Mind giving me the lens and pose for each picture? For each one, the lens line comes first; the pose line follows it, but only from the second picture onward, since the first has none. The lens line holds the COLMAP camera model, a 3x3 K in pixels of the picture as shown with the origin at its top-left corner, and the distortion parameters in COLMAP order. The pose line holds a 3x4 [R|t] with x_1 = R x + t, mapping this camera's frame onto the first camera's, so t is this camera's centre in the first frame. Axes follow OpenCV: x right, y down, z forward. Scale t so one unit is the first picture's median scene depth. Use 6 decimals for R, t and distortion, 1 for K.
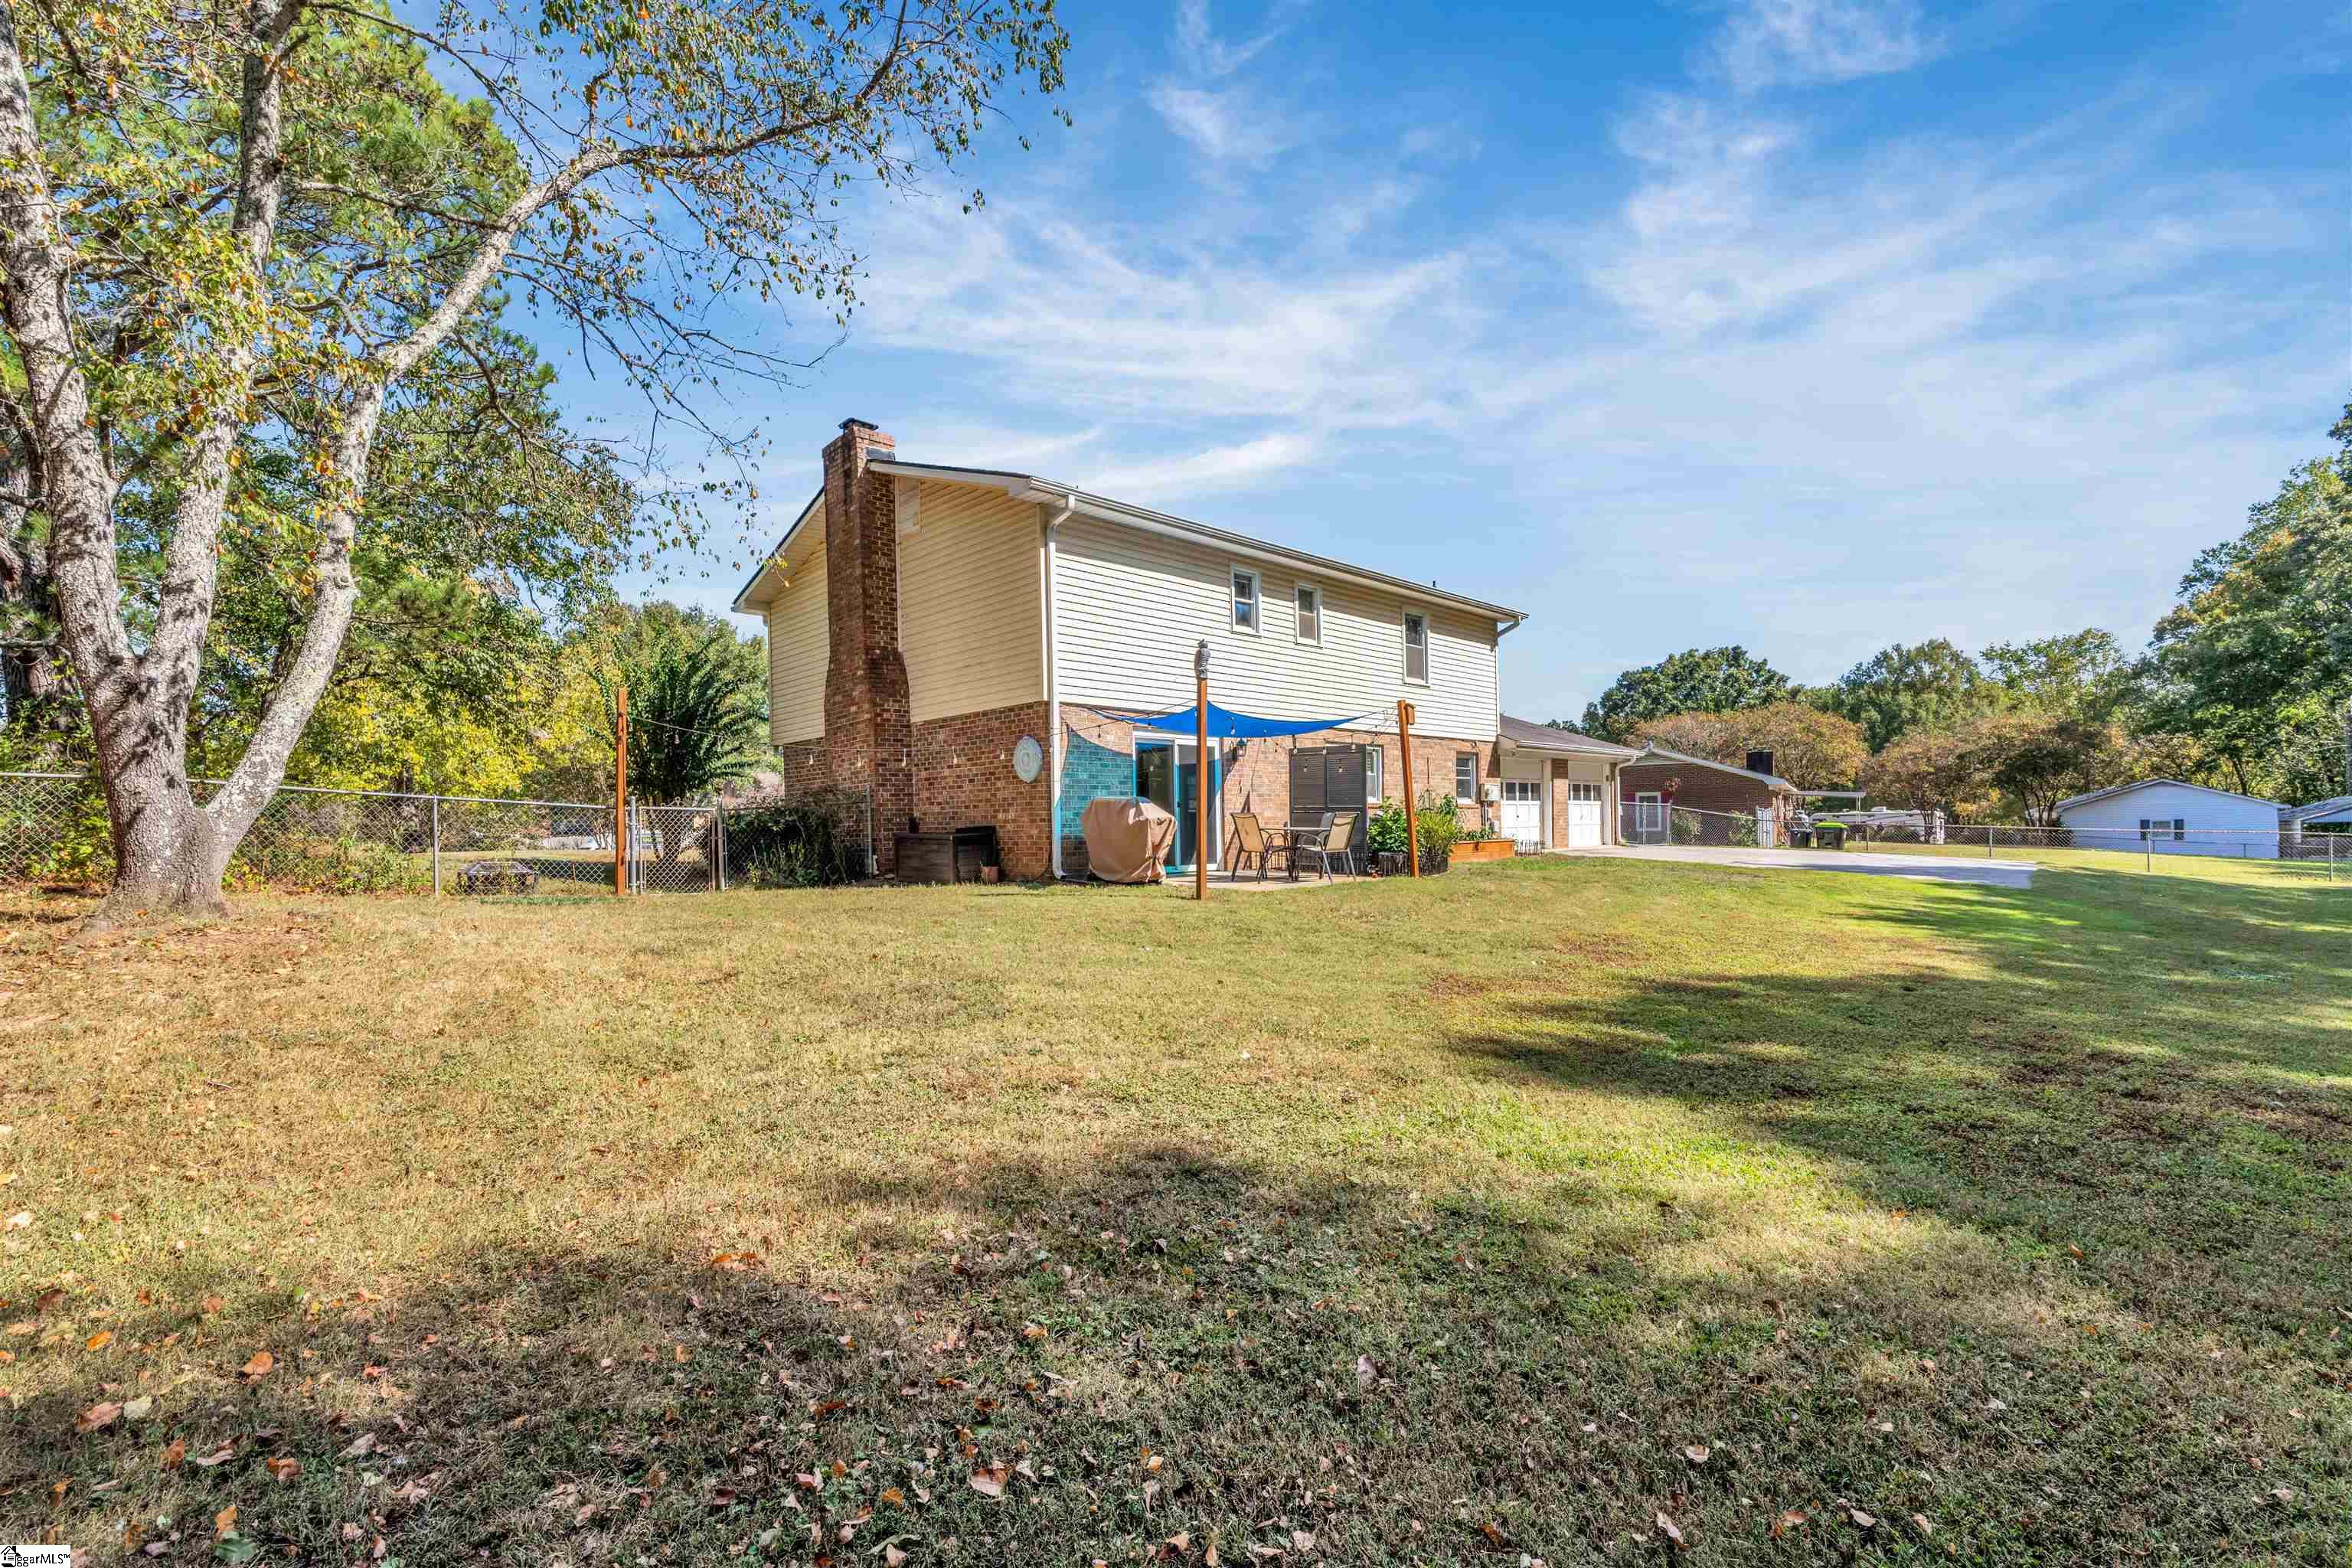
lens RADIAL K [[1029.6, 0, 1178.7], [0, 1029.6, 804.5], [0, 0, 1]] dist [-0.006281, 0.000525]
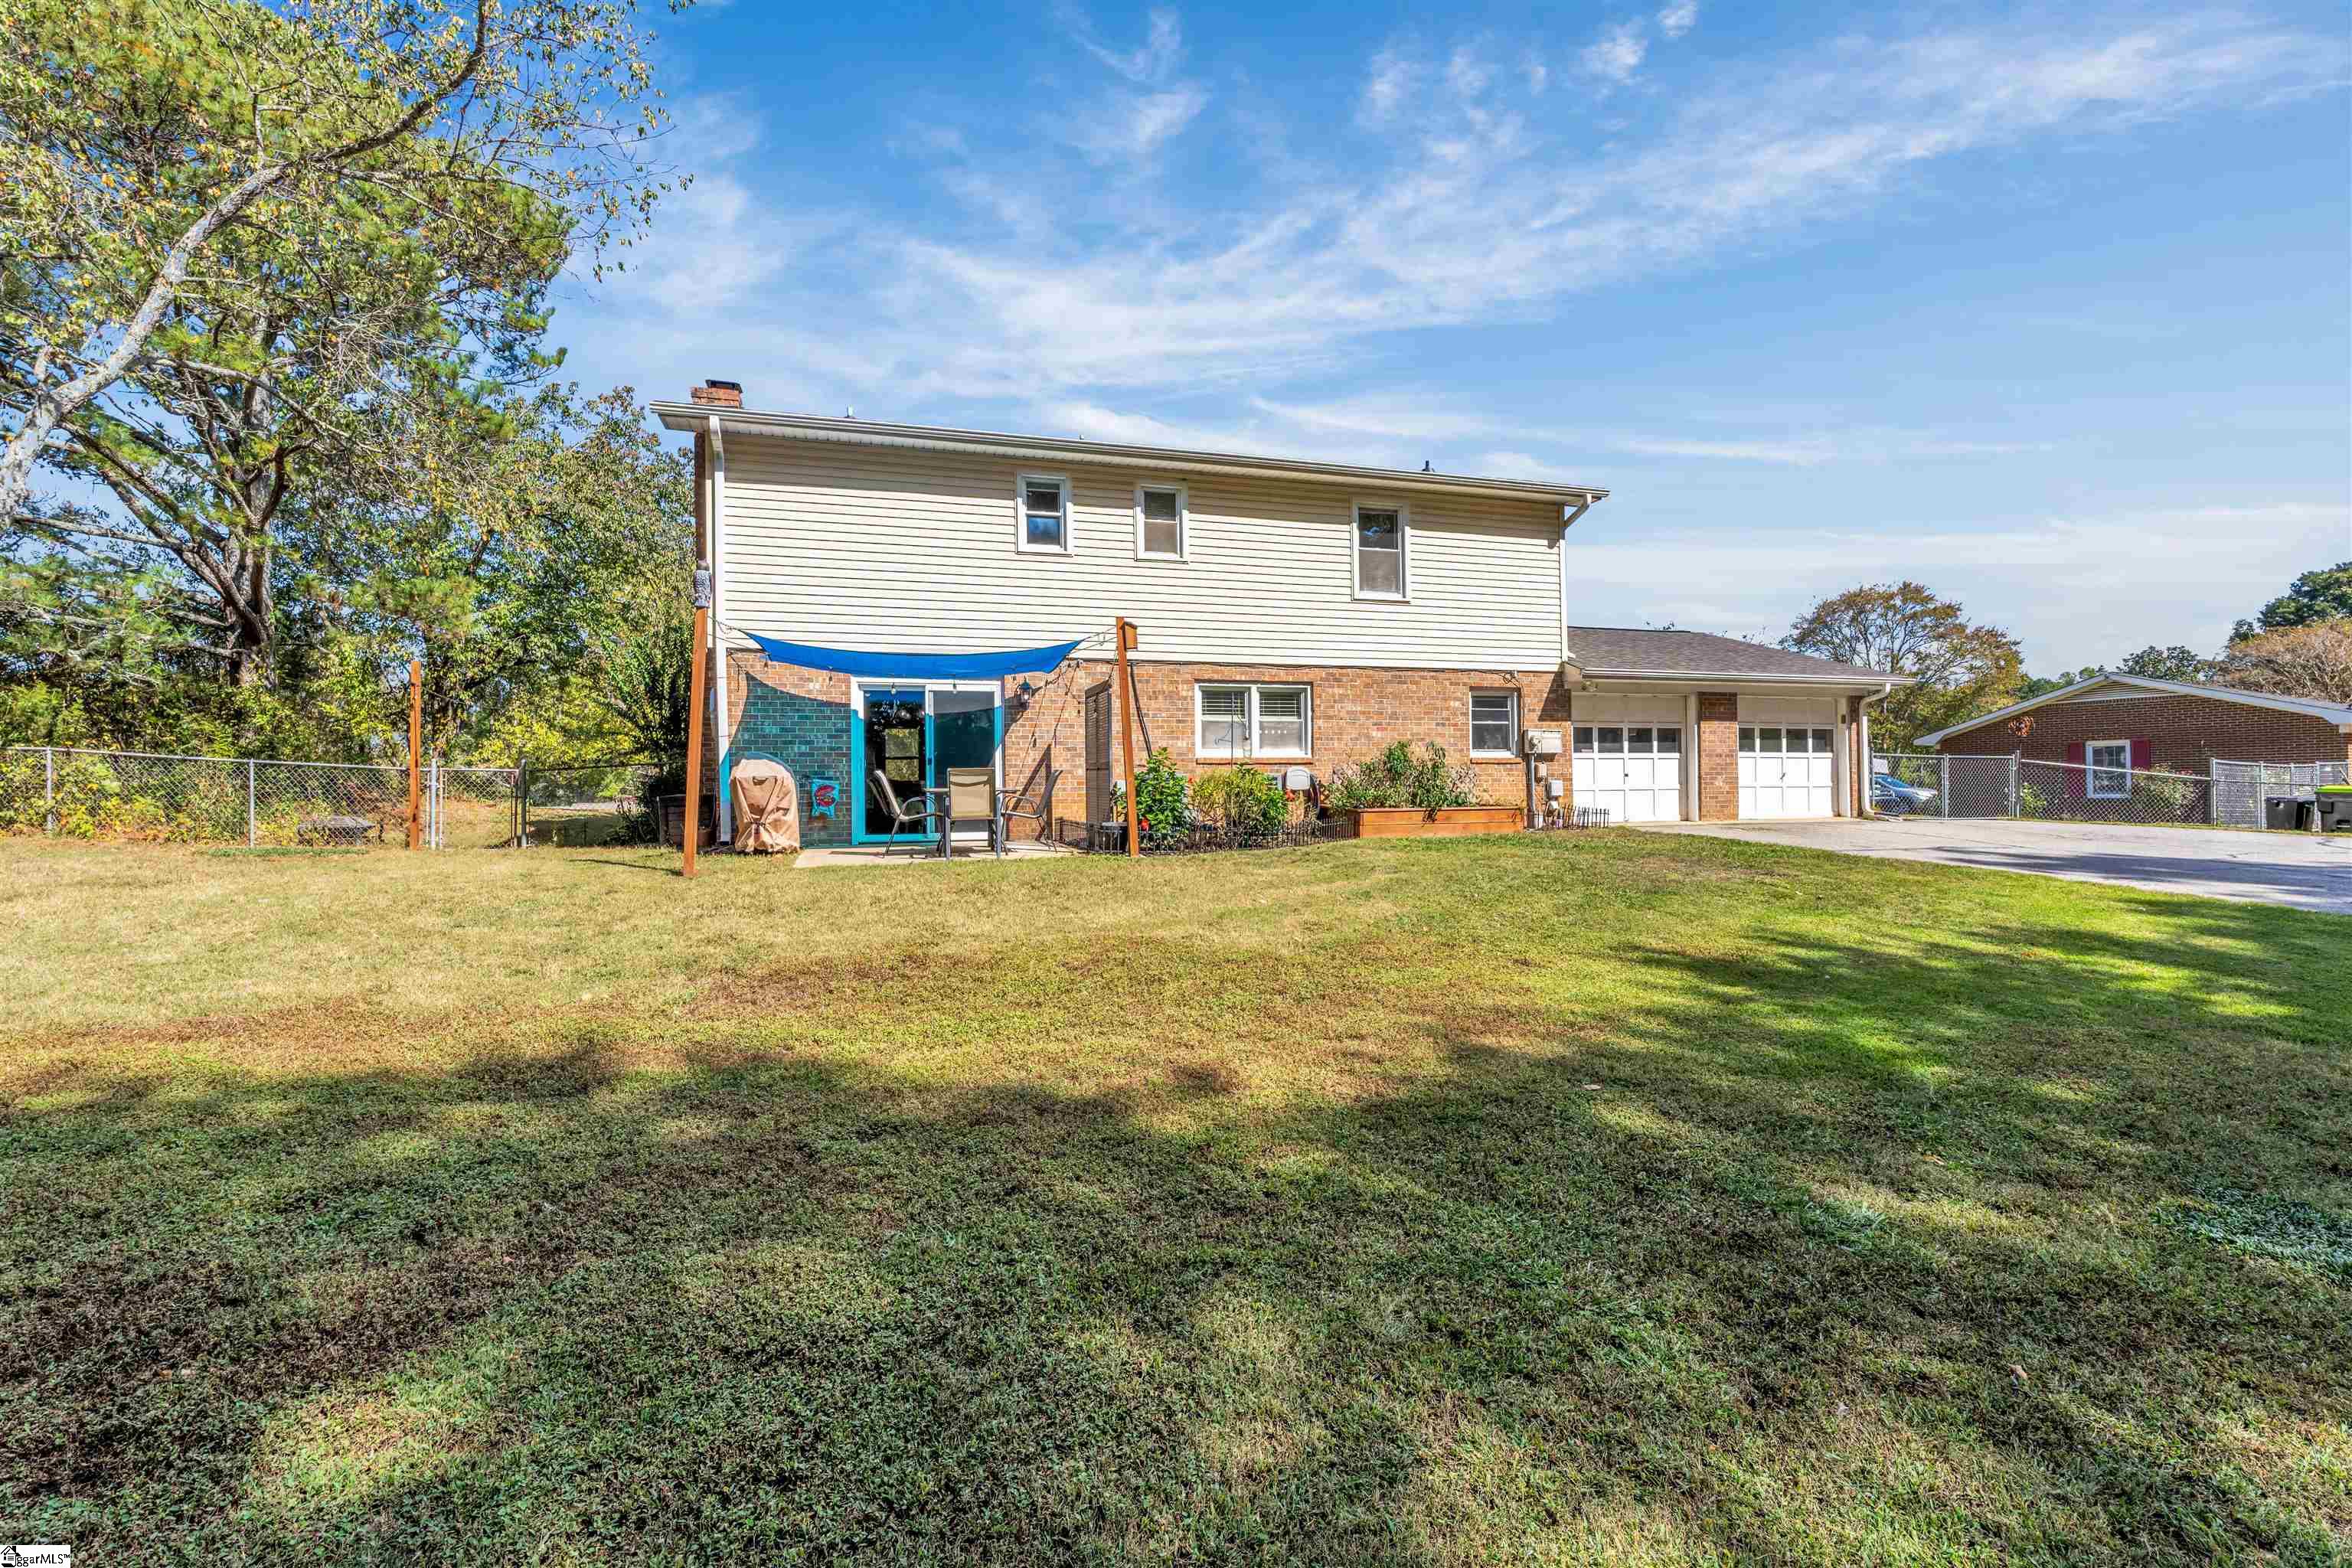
lens RADIAL K [[1029.6, 0, 1174.7], [0, 1029.6, 777.7], [0, 0, 1]] dist [-0.006281, 0.000525]
pose [[0.889544, -0.007574, -0.456787, 0.439722], [0.008839, 0.999961, 0.000631, 0.011698], [0.456765, -0.004598, 0.889576, 0.255481]]
